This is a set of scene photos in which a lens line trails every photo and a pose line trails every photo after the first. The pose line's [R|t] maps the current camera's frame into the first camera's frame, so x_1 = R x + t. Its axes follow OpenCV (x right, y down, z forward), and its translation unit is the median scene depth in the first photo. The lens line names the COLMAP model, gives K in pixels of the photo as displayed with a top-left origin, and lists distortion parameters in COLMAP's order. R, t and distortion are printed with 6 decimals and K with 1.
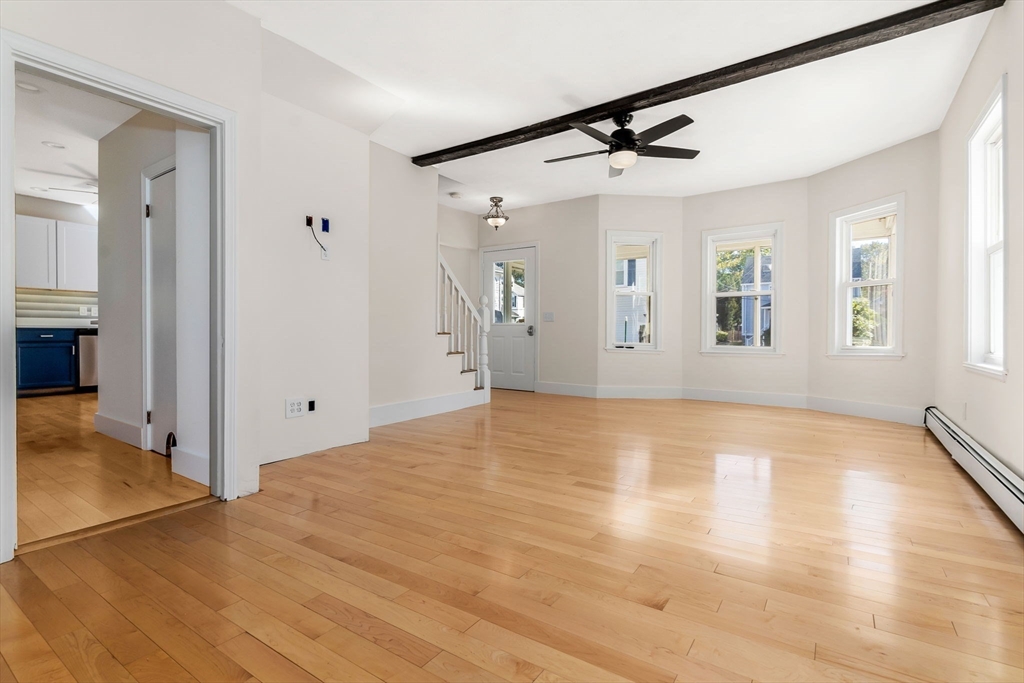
lens RADIAL K [[446.6, 0, 515.6], [0, 446.6, 339.4], [0, 0, 1]] dist [-0.001213, -0.000490]
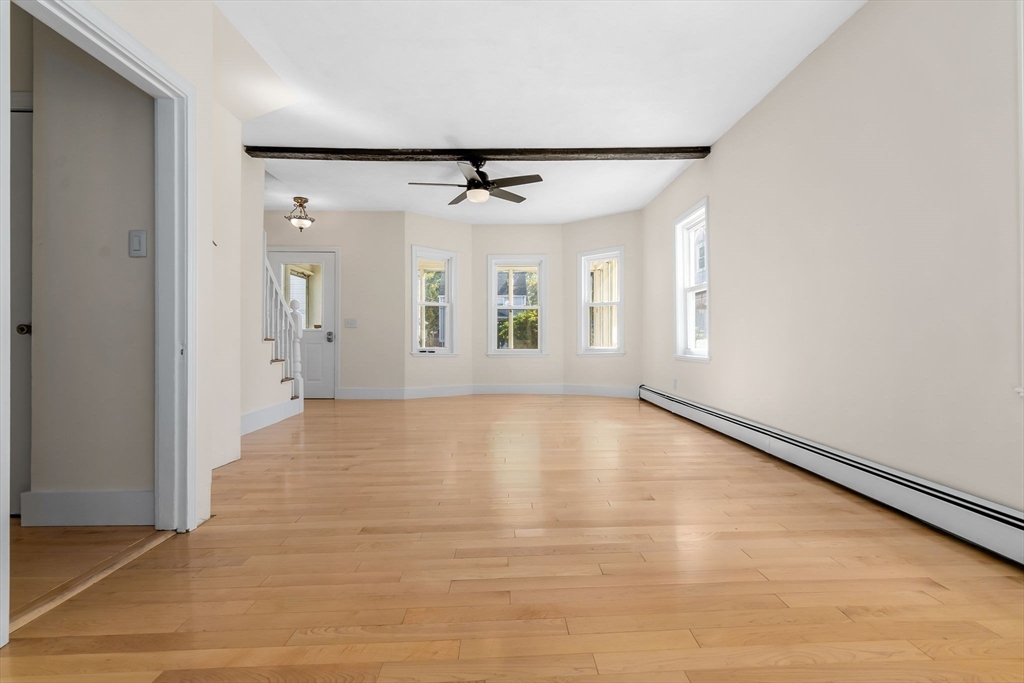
lens RADIAL K [[451.0, 0, 482.1], [0, 451.0, 340.5], [0, 0, 1]] dist [-0.001034, -0.000287]
pose [[0.840449, -0.004585, 0.541871, -0.272256], [0.011816, 0.999882, -0.009867, 0.002691], [-0.541761, 0.014696, 0.840404, -0.020923]]
